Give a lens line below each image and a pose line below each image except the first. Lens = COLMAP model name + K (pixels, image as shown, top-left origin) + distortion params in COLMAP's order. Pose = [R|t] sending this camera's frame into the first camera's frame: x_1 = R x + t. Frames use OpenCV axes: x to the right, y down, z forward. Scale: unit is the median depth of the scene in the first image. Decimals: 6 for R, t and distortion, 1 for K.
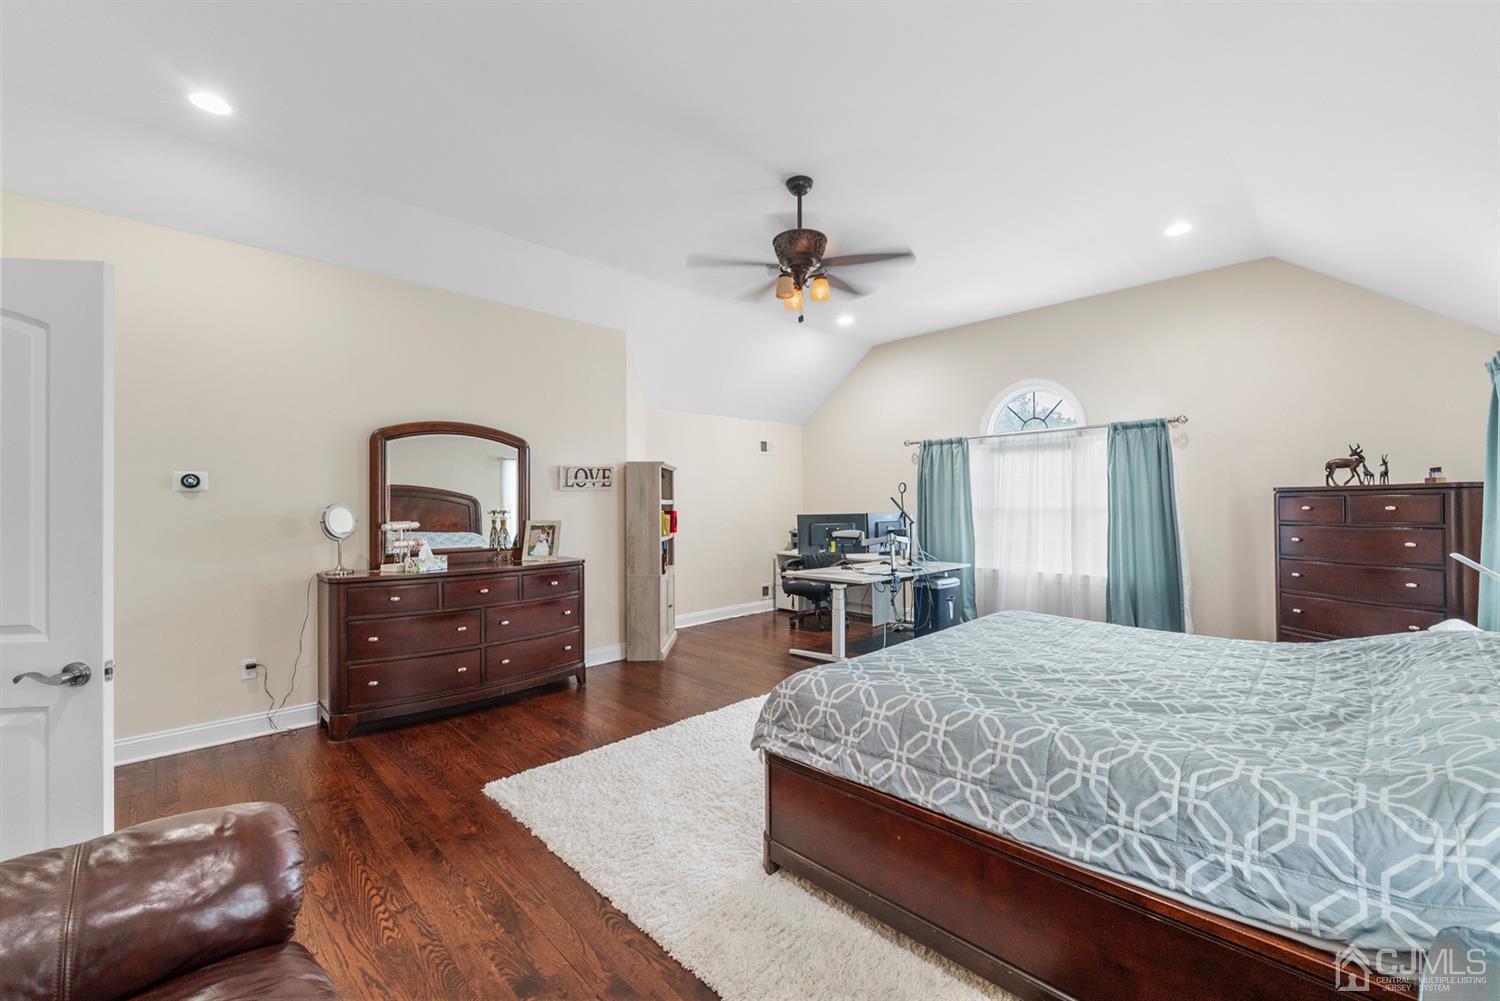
lens RADIAL K [[616.0, 0, 751.6], [0, 616.0, 501.3], [0, 0, 1]] dist [0.000203, -0.000070]
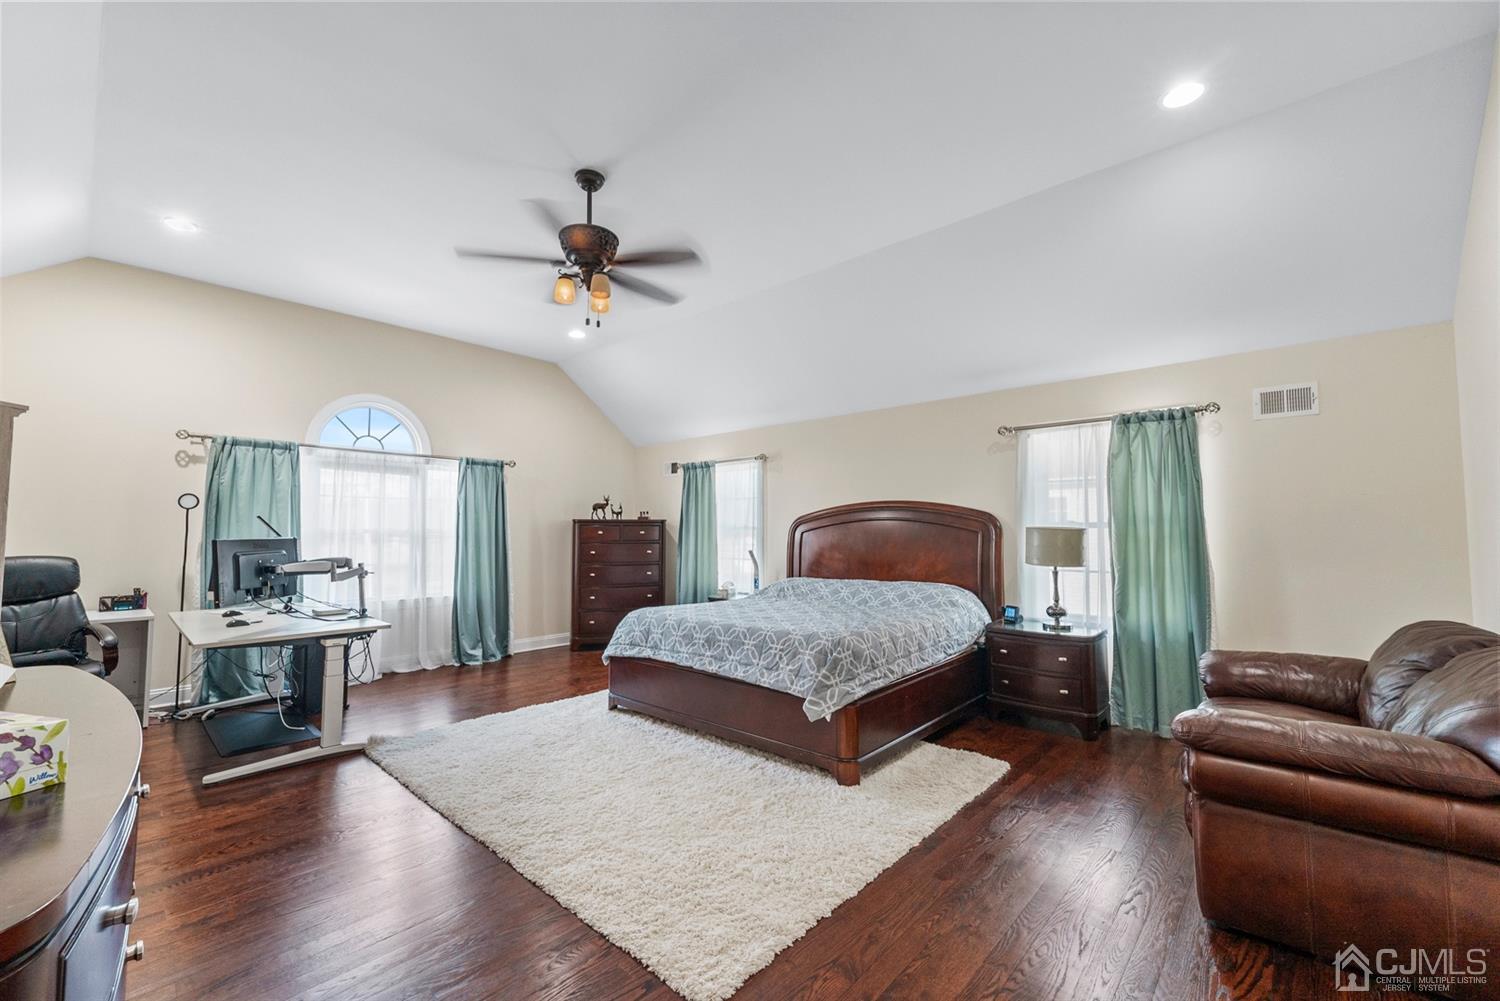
lens RADIAL K [[616.0, 0, 751.5], [0, 616.0, 497.3], [0, 0, 1]] dist [0.000203, -0.000070]
pose [[-0.078559, 0.064873, 0.994796, -0.610801], [-0.004511, 0.997847, -0.065428, 0.018824], [-0.996899, -0.009628, -0.078097, 0.596938]]
